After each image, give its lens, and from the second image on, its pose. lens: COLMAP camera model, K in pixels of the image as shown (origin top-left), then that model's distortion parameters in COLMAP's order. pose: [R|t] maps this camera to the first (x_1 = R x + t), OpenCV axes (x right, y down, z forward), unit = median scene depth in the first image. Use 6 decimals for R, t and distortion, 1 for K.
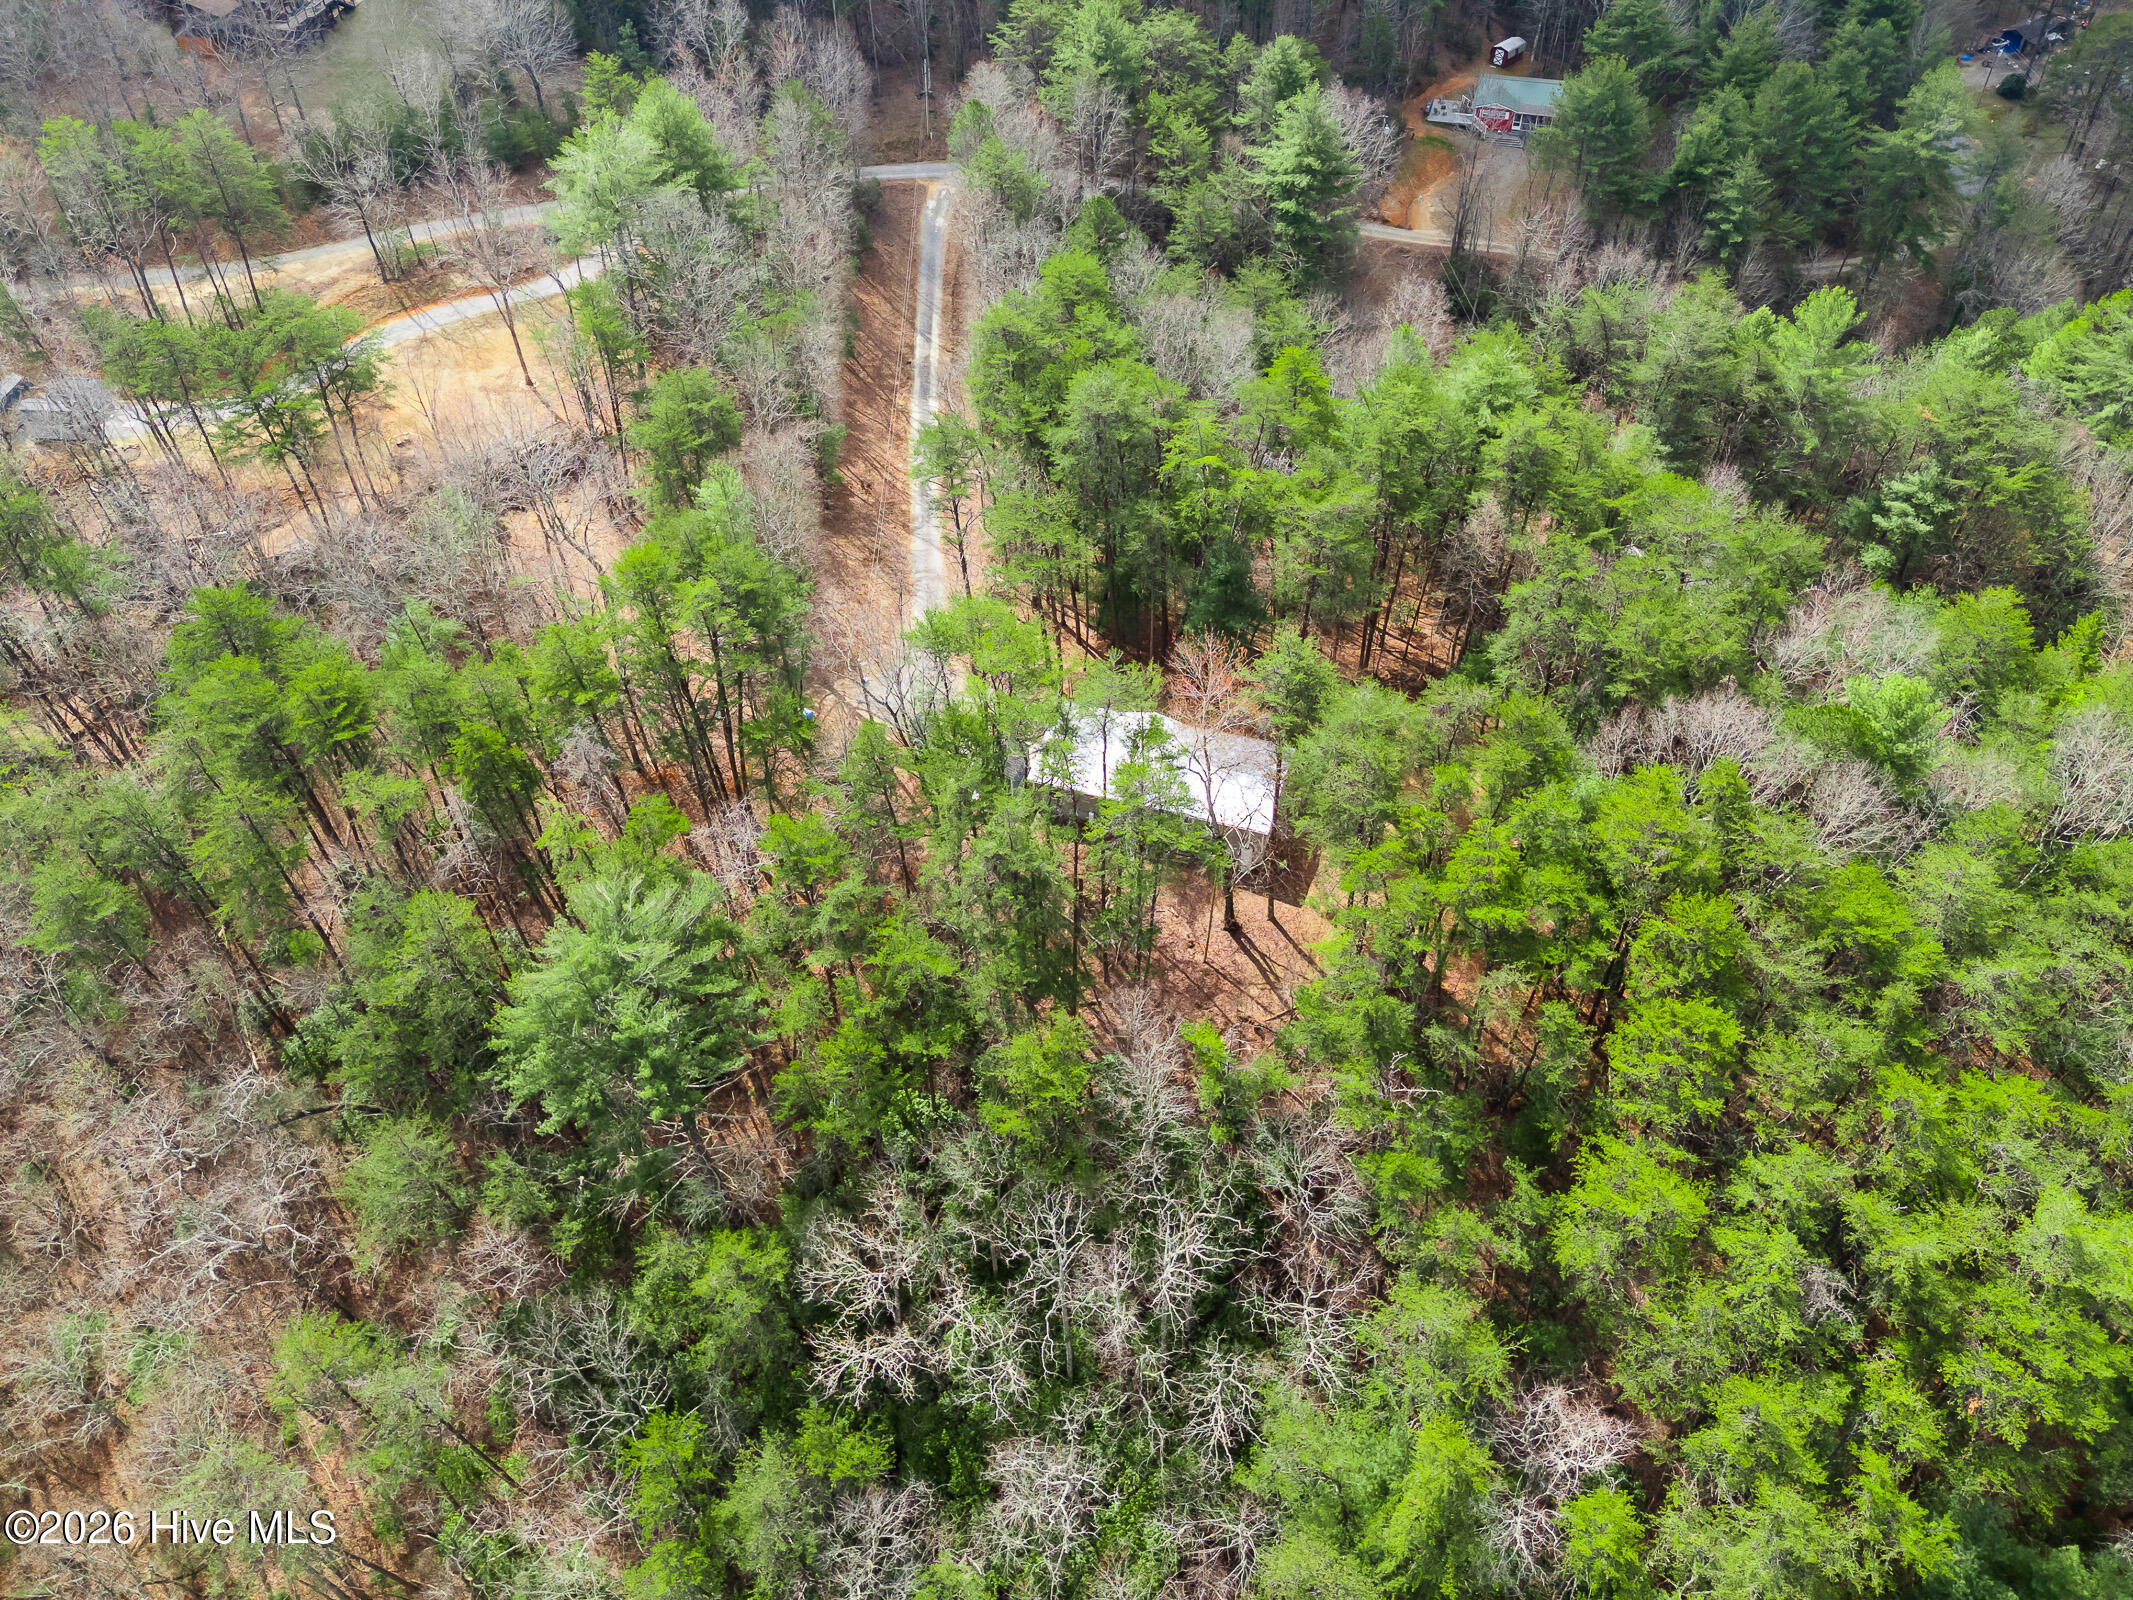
lens RADIAL K [[1561.5, 0, 1066.5], [0, 1561.5, 800.0], [0, 0, 1]] dist [0.147744, -0.080633]
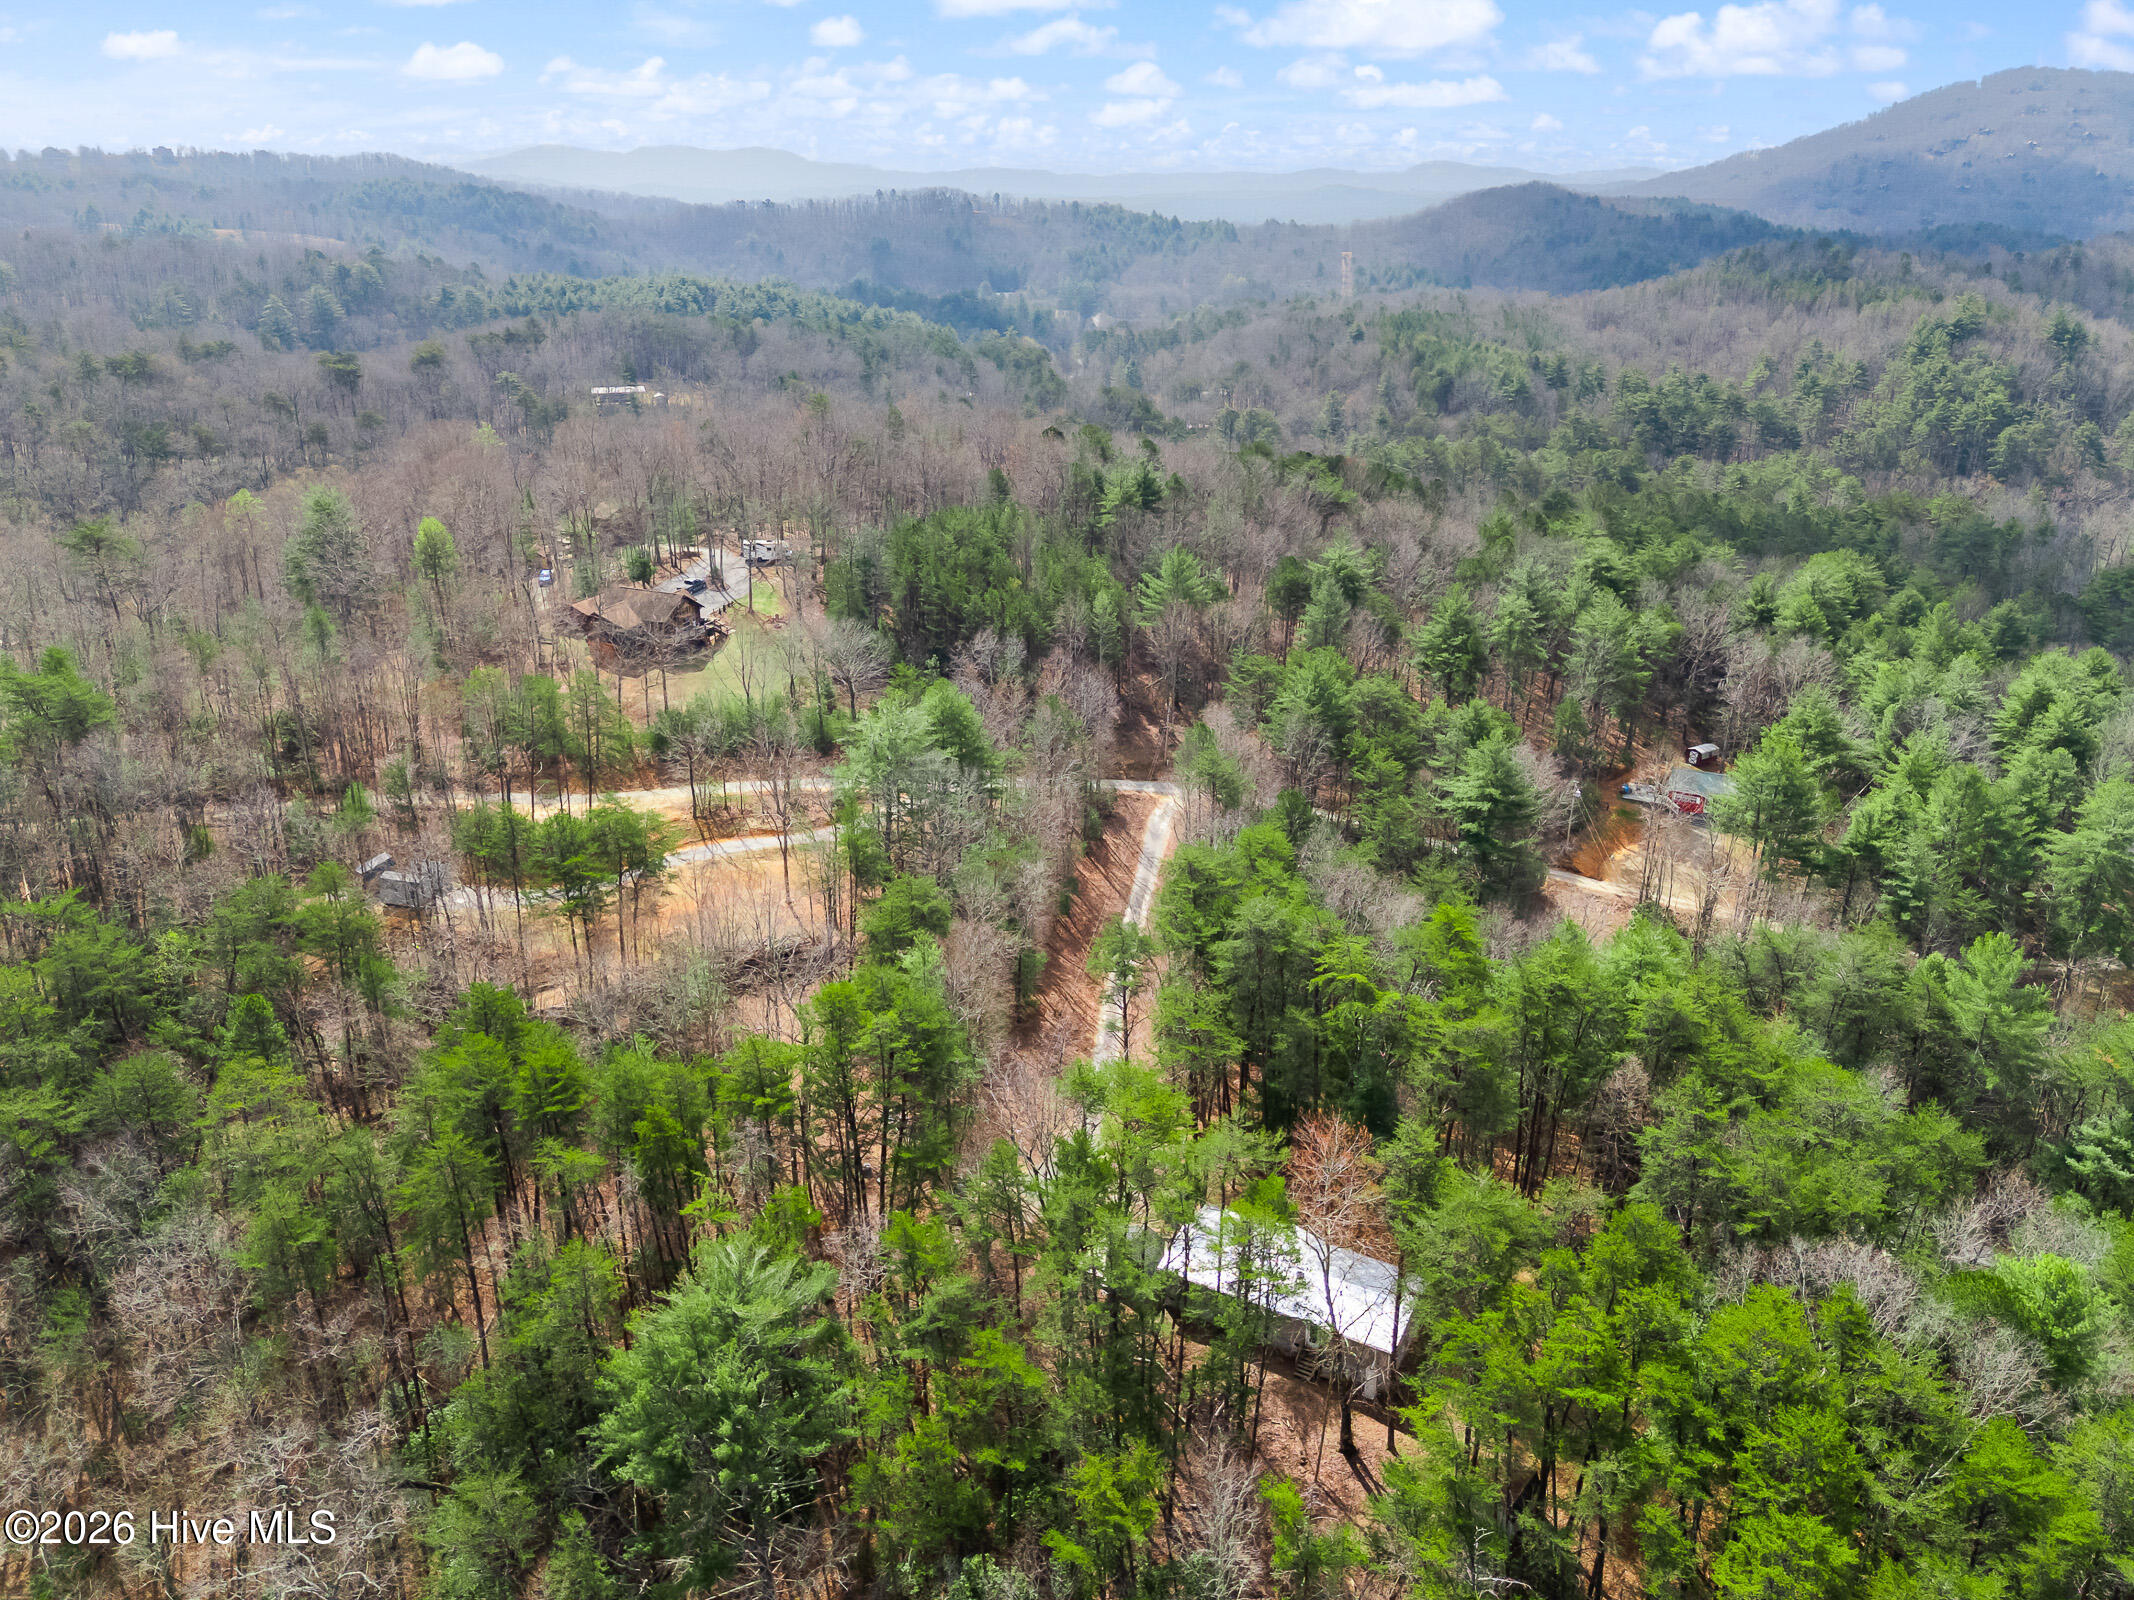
lens RADIAL K [[1530.9, 0, 1067.0], [0, 1530.9, 800.0], [0, 0, 1]] dist [0.149605, -0.023655]
pose [[0.983485, 0.099412, -0.151242, 0.037625], [-0.149508, 0.917190, -0.369337, 0.084342], [0.102001, 0.385849, 0.916906, -0.043105]]
